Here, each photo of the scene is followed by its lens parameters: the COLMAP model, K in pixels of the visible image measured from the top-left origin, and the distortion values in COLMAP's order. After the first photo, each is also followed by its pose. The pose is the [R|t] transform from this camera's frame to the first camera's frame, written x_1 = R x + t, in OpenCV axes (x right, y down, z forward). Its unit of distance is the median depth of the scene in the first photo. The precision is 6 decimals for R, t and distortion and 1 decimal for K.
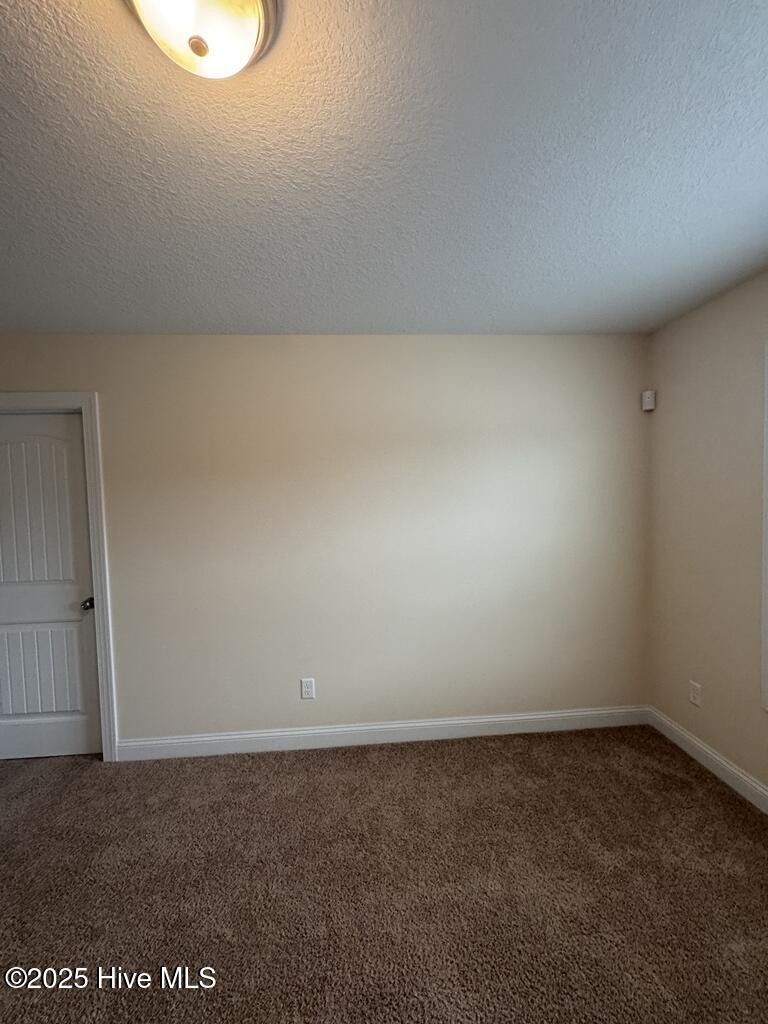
lens RADIAL K [[413.6, 0, 385.5], [0, 413.6, 511.4], [0, 0, 1]] dist [0.001269, 0.000075]
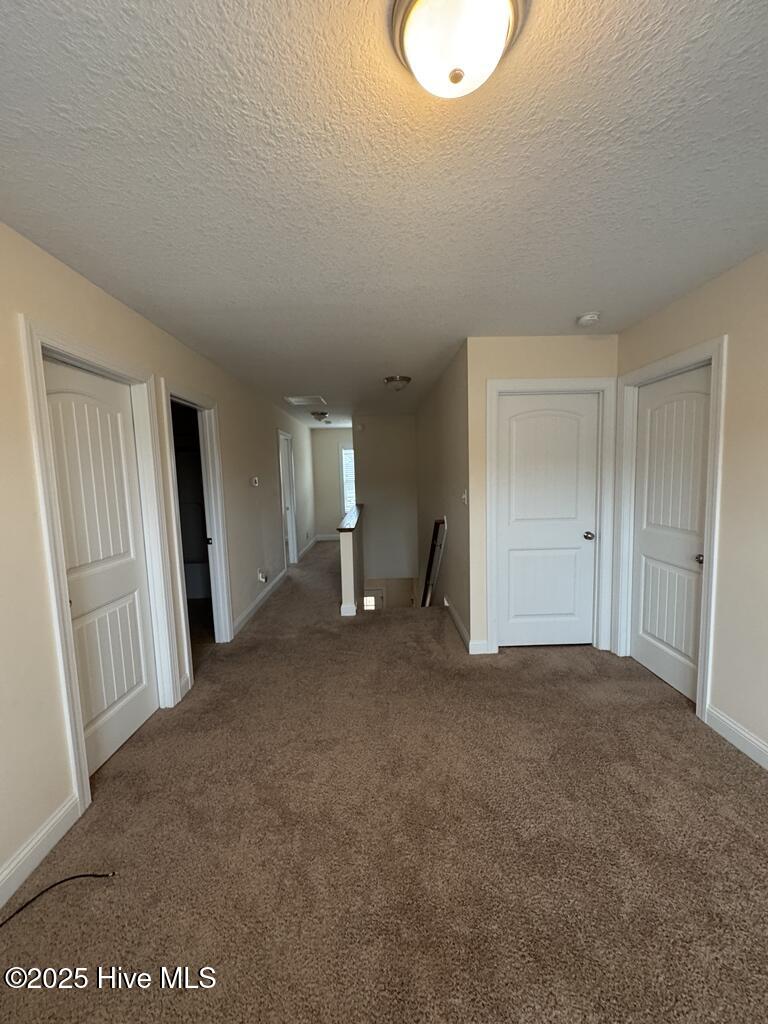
lens RADIAL K [[413.6, 0, 386.0], [0, 413.6, 514.4], [0, 0, 1]] dist [0.001269, 0.000075]
pose [[-0.054856, 0.131777, -0.989760, 0.303096], [-0.004621, 0.991209, 0.132226, -0.011501], [0.998484, 0.011827, -0.053765, 0.296534]]
